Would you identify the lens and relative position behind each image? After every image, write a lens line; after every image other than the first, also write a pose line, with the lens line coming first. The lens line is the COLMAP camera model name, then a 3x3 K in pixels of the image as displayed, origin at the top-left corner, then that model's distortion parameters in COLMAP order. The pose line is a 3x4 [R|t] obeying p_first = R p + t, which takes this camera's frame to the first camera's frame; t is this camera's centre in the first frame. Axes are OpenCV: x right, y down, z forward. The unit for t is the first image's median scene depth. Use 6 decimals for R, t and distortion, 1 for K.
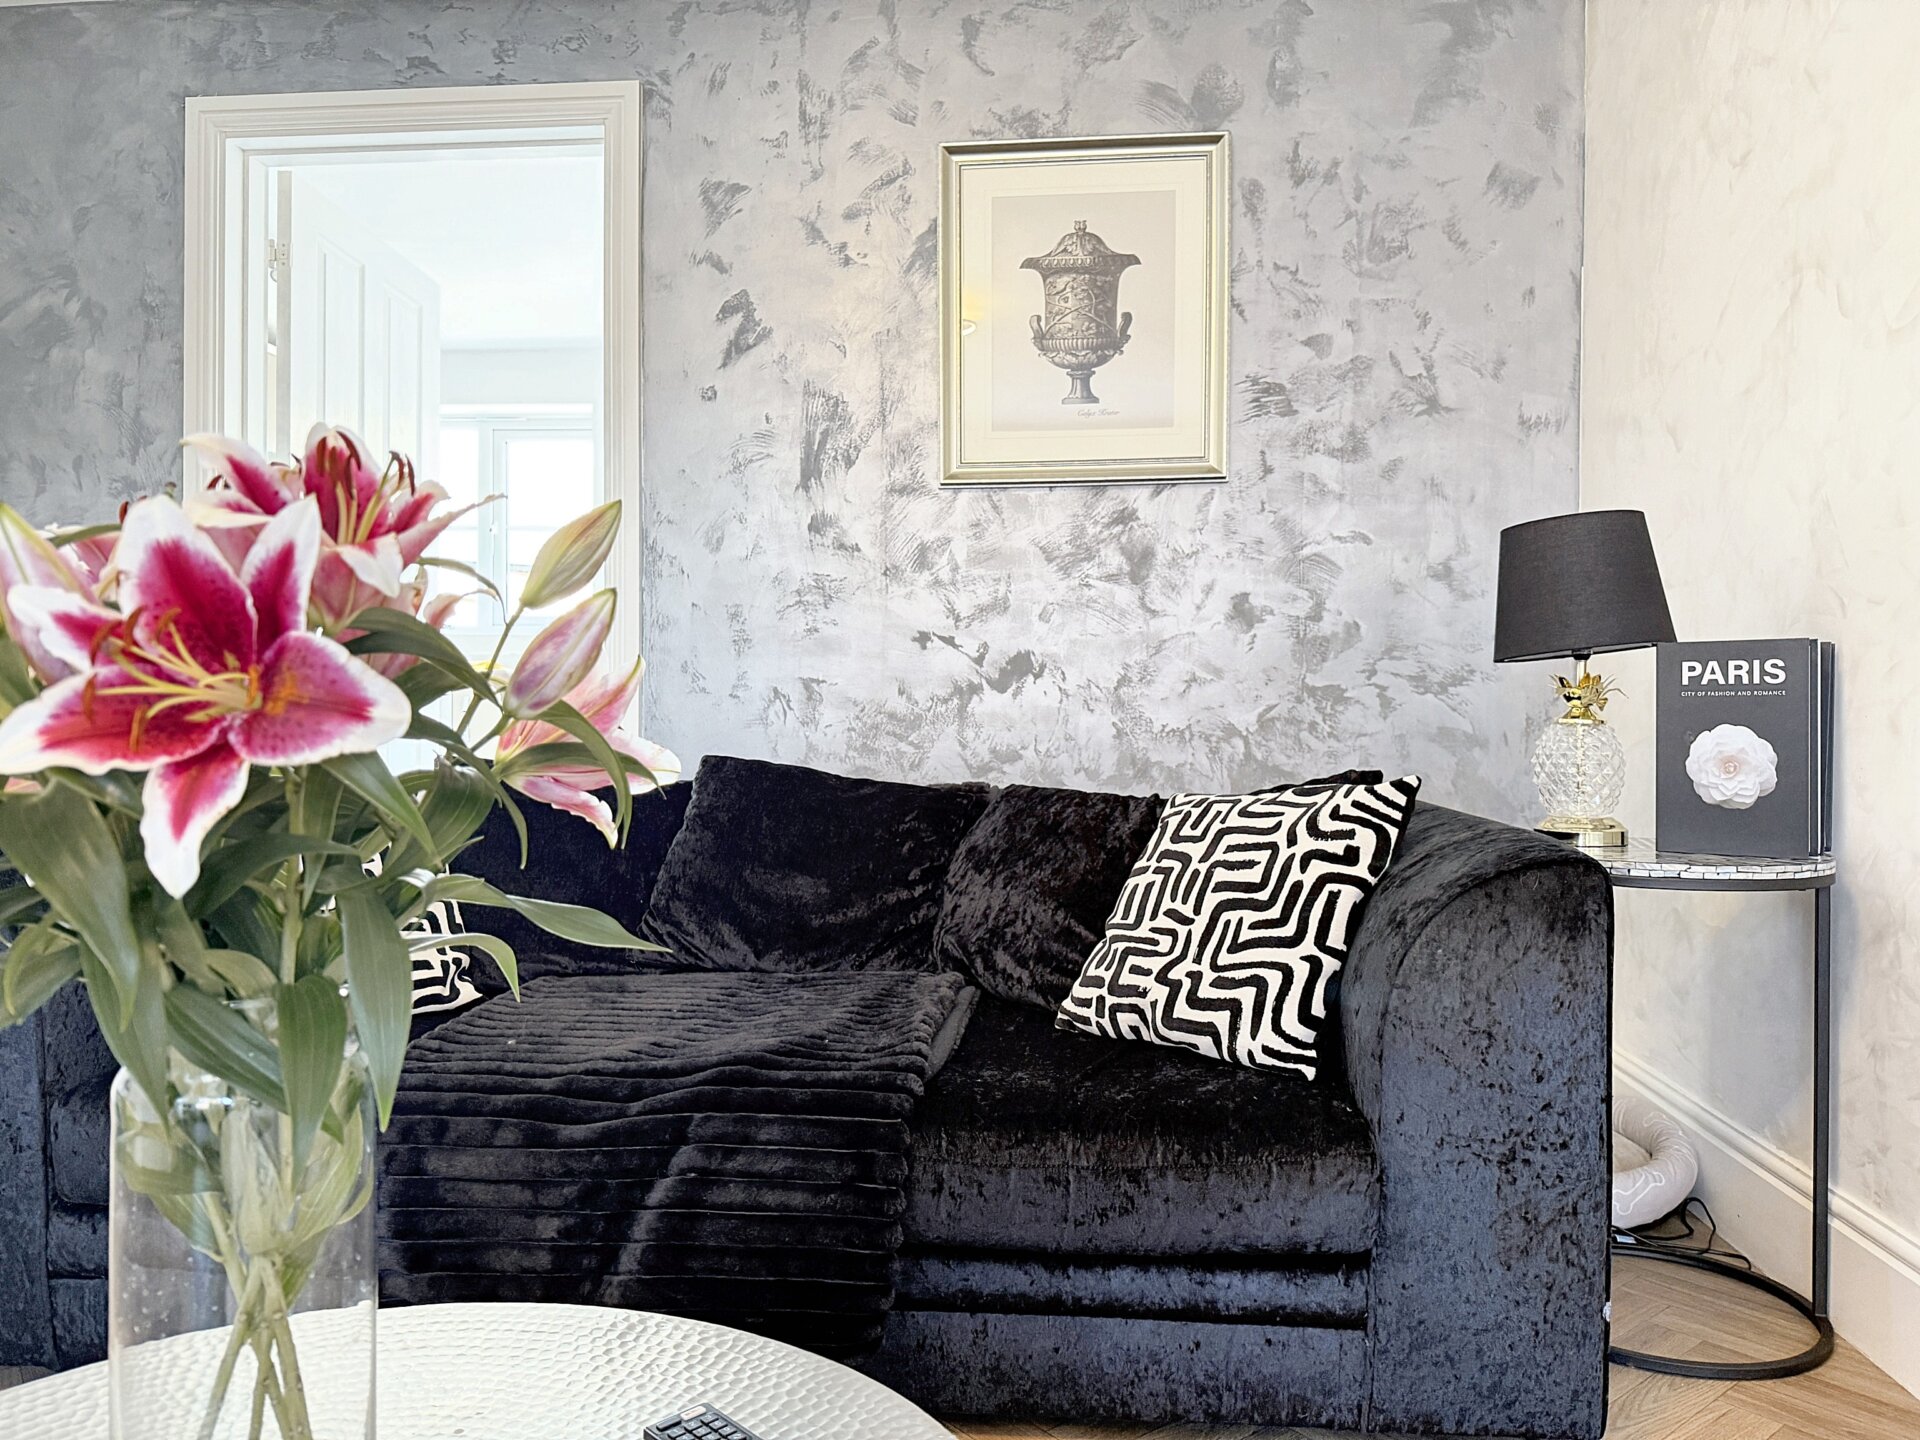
lens RADIAL K [[1358.6, 0, 960.0], [0, 1358.6, 720.0], [0, 0, 1]] dist [0.073689, -0.102192]
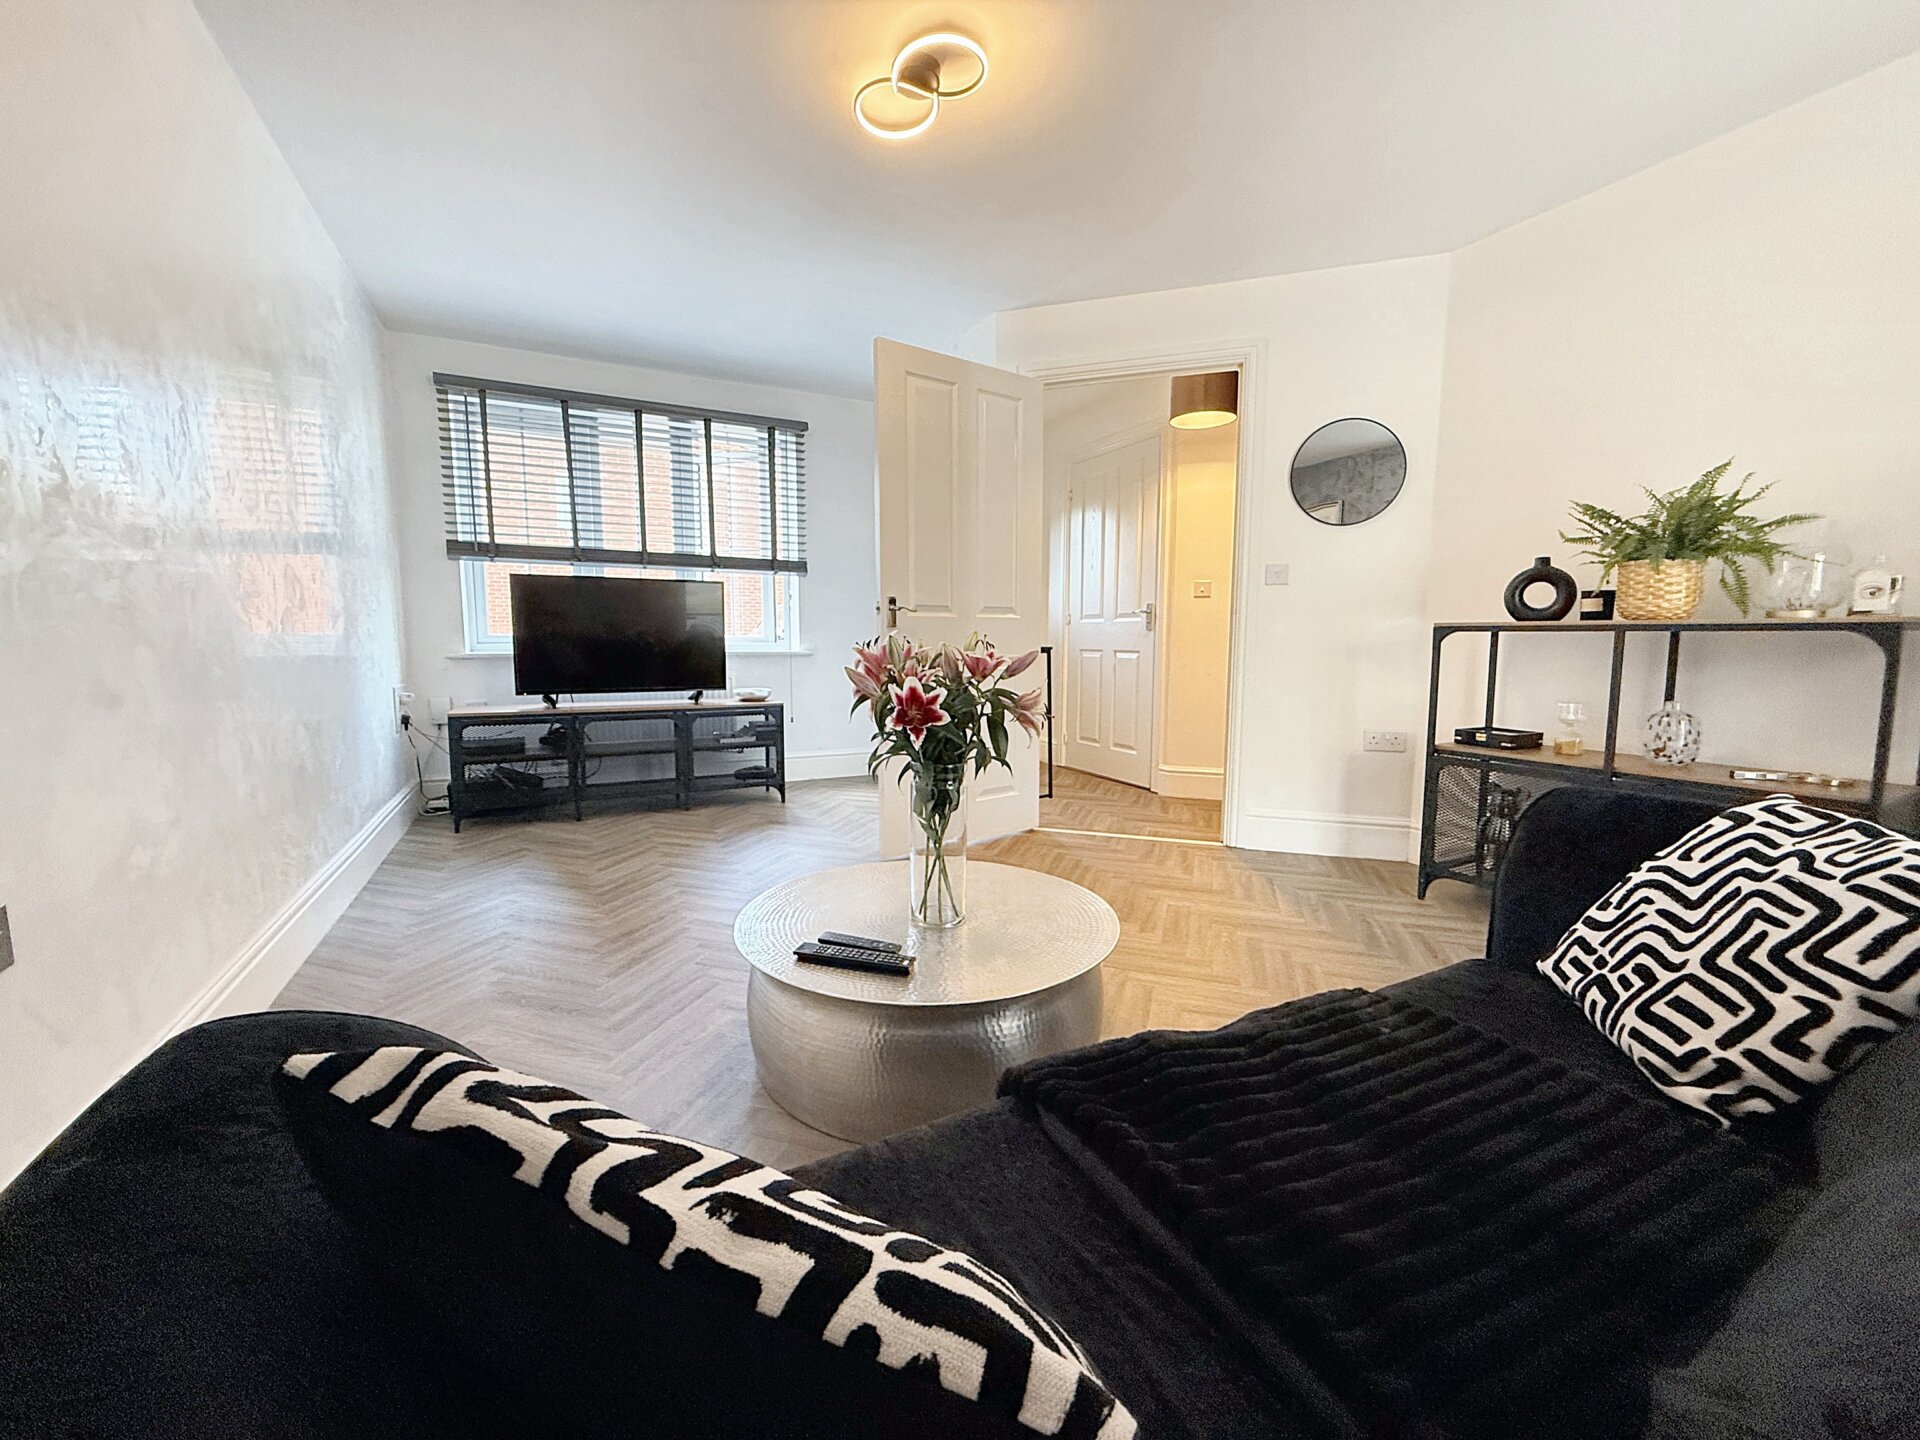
lens RADIAL K [[763.2, 0, 955.2], [0, 763.2, 718.3], [0, 0, 1]] dist [-0.000138, -0.000046]
pose [[-0.843890, 0.046633, -0.534486, 0.172302], [-0.013918, 0.993977, 0.108698, -0.048243], [0.536336, 0.099168, -0.838158, 0.770817]]
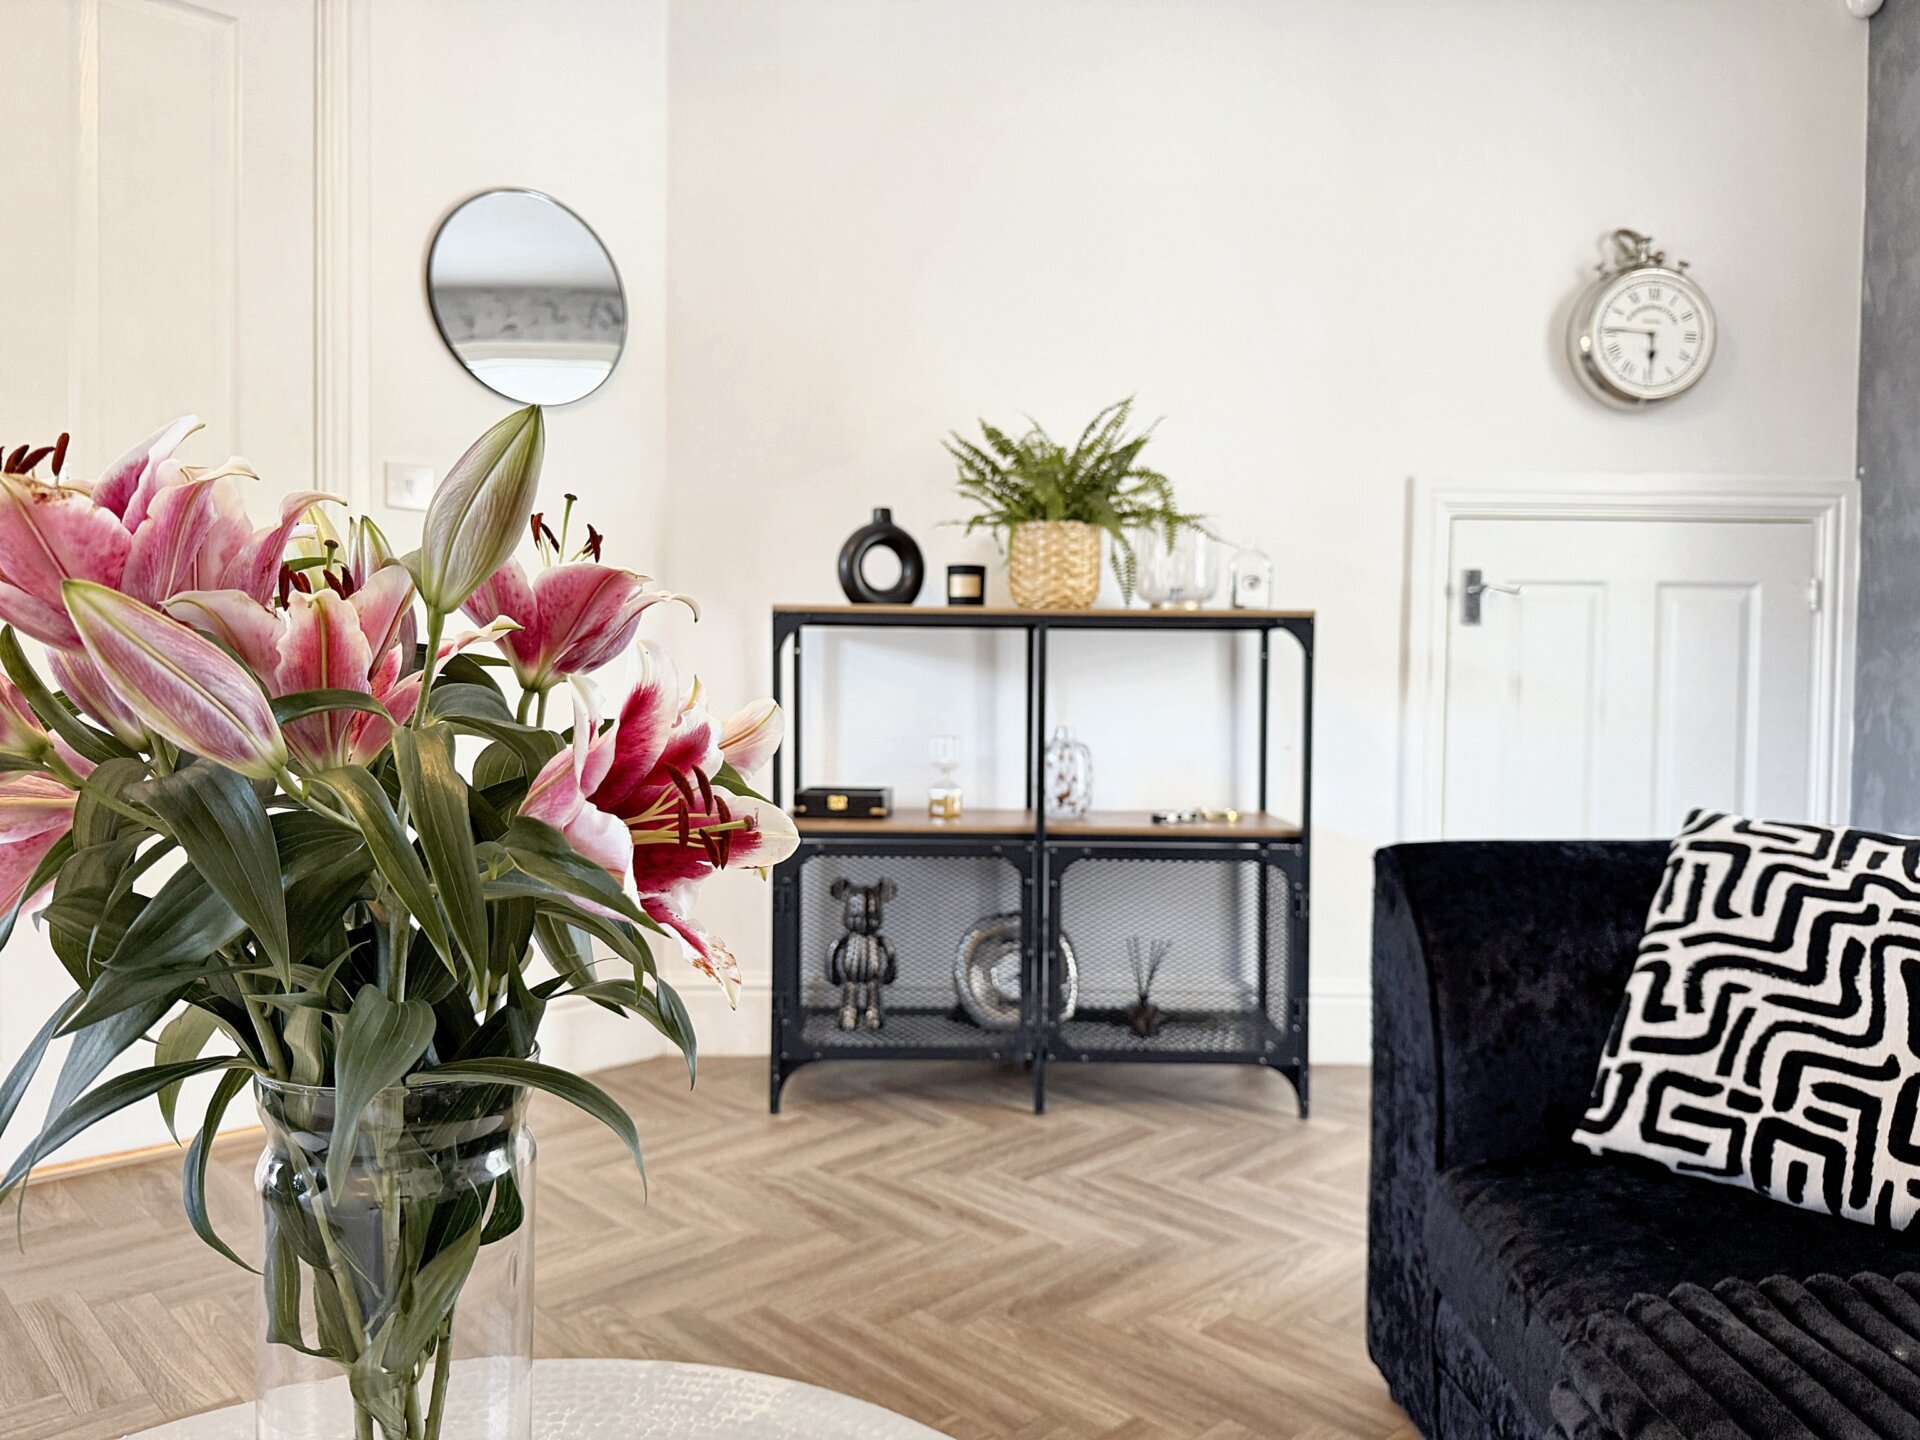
lens RADIAL K [[1358.6, 0, 960.0], [0, 1358.6, 720.0], [0, 0, 1]] dist [0.073689, -0.102192]
pose [[0.091354, 0.022008, -0.995575, 0.104919], [-0.015598, 0.999665, 0.020667, -0.013759], [0.995696, 0.013641, 0.091667, 0.337020]]
